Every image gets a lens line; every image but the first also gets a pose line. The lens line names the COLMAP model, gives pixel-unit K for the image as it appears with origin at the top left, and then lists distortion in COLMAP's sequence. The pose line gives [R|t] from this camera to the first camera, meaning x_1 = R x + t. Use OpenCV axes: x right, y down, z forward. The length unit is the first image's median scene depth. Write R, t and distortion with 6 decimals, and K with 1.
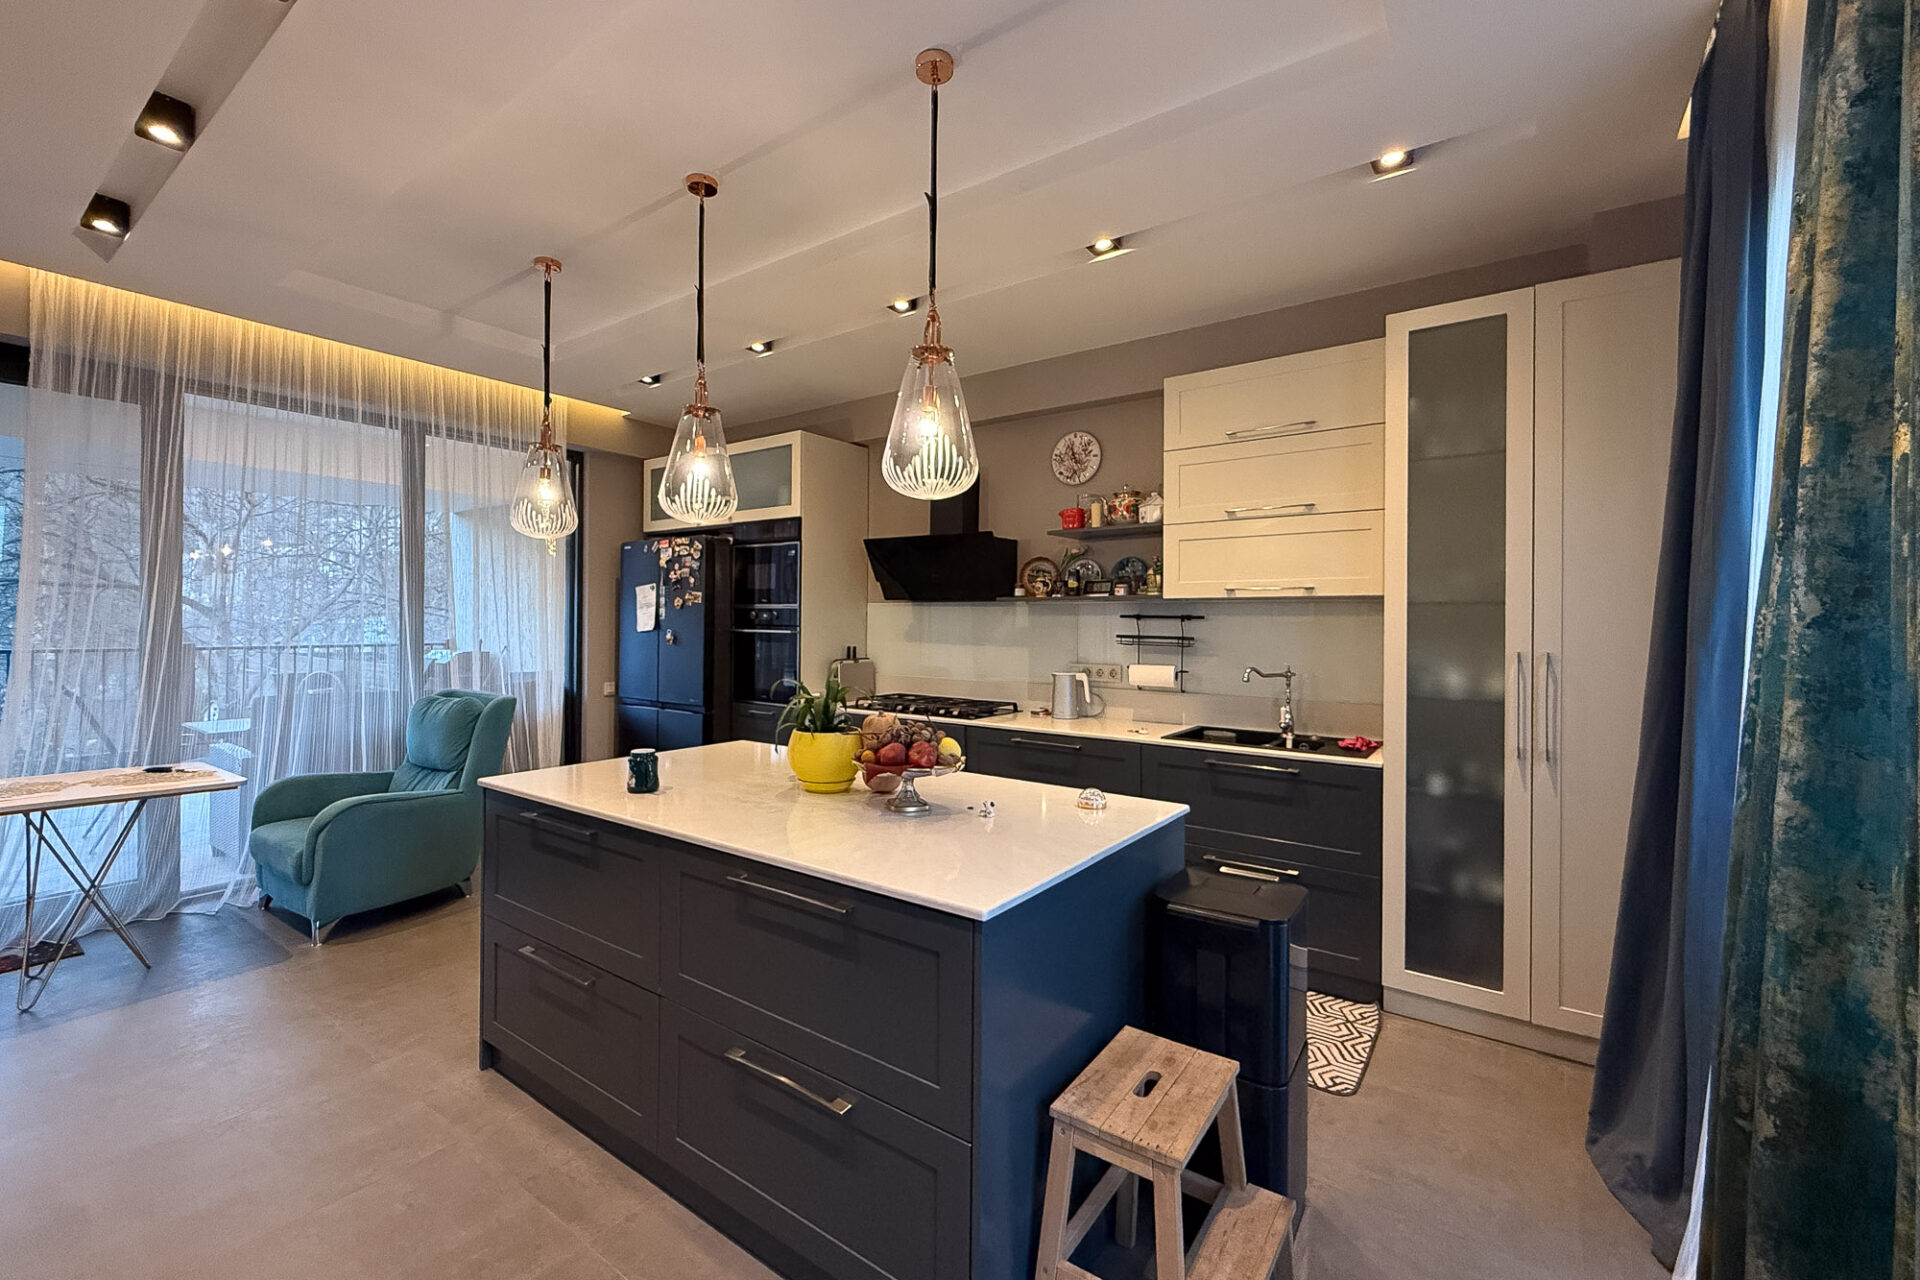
lens RADIAL K [[780.8, 0, 928.3], [0, 780.8, 614.5], [0, 0, 1]] dist [-0.001535, -0.000014]
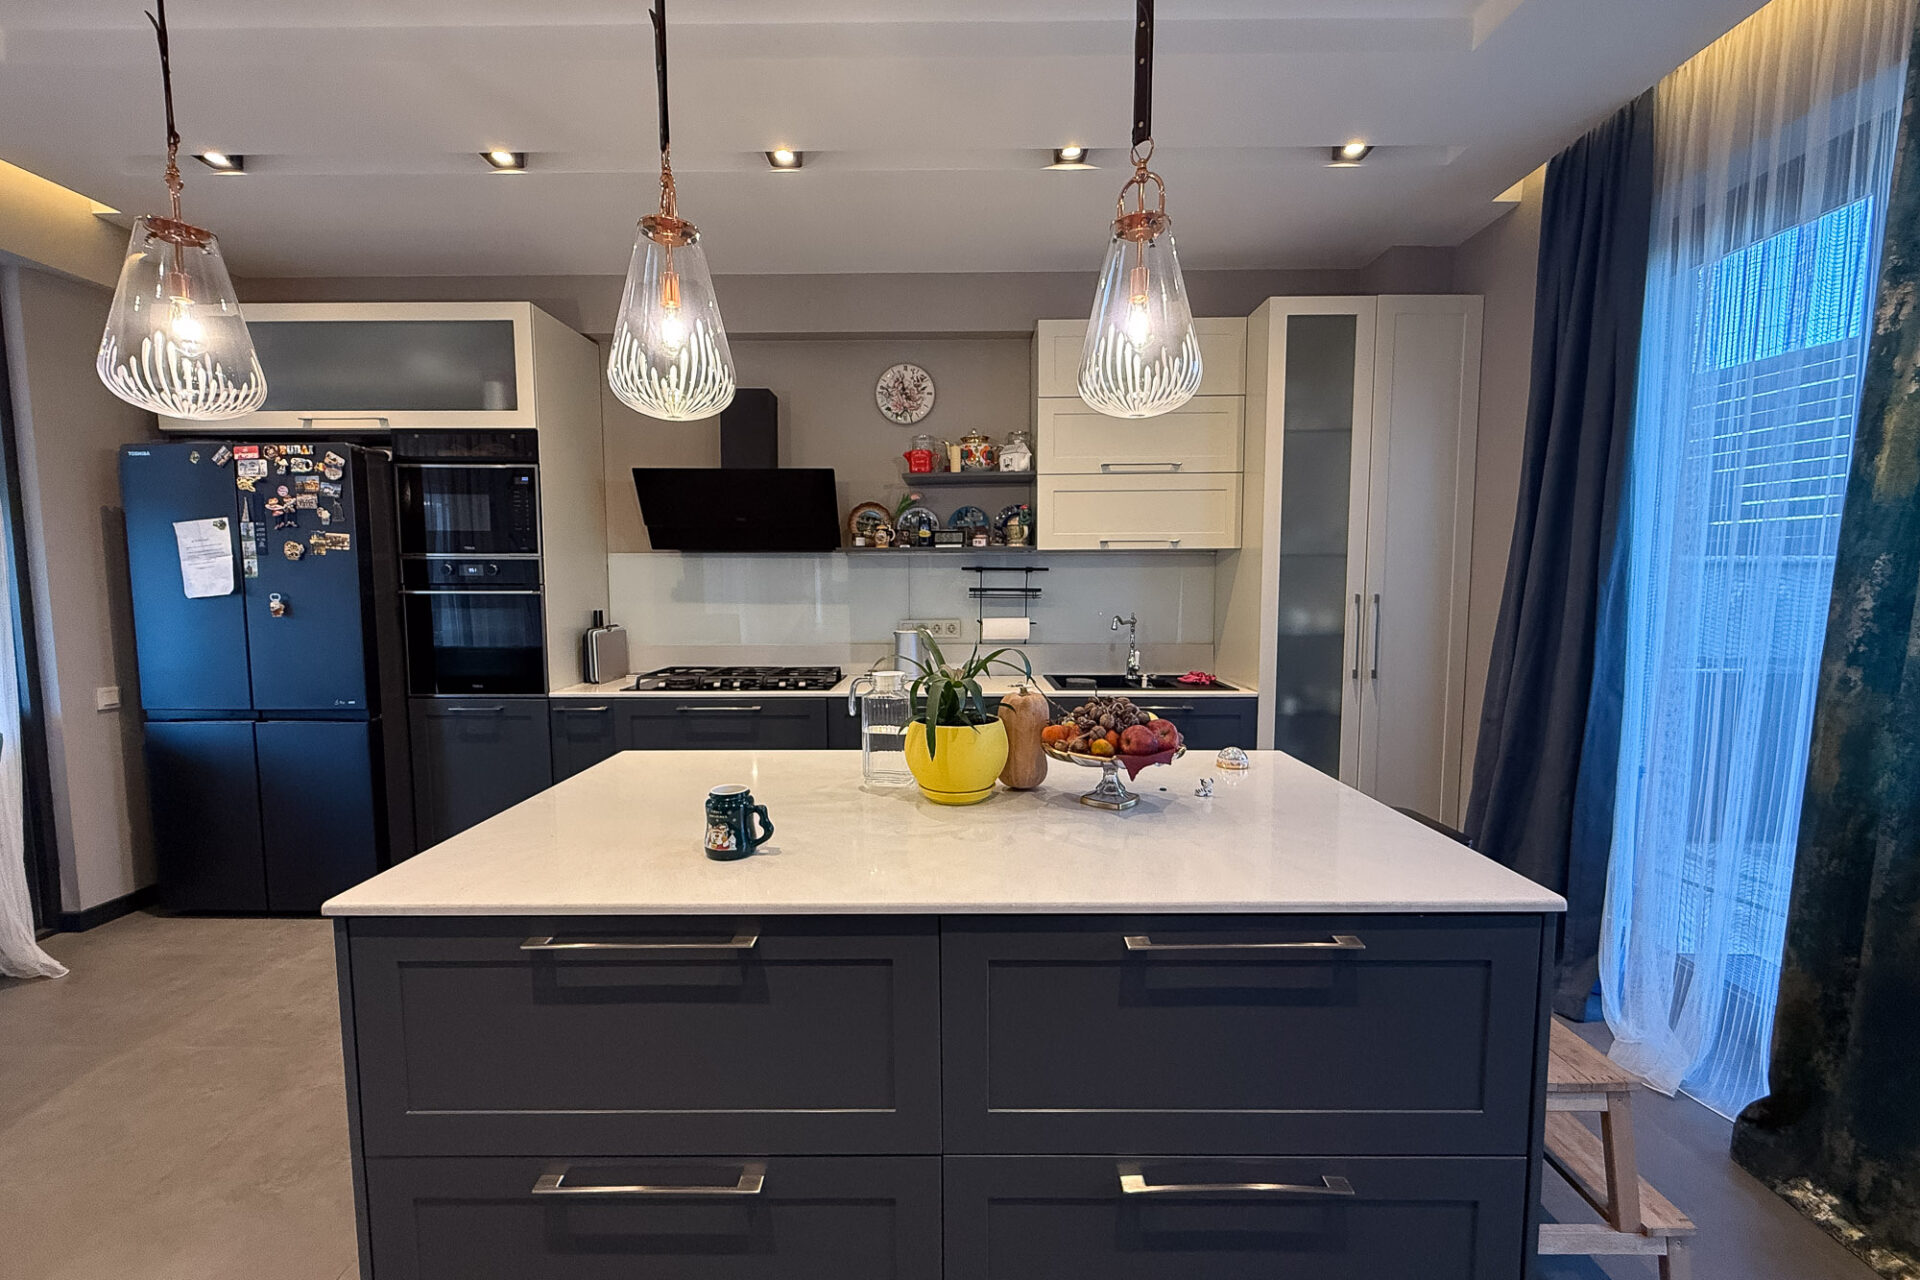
lens RADIAL K [[772.0, 0, 960.0], [0, 772.0, 640.0], [0, 0, 1]] dist [0.002230, 0.000023]
pose [[0.811668, -0.057774, 0.581255, -0.272700], [0.003901, 0.995611, 0.093511, 0.000780], [-0.584106, -0.073633, 0.808331, 0.200192]]
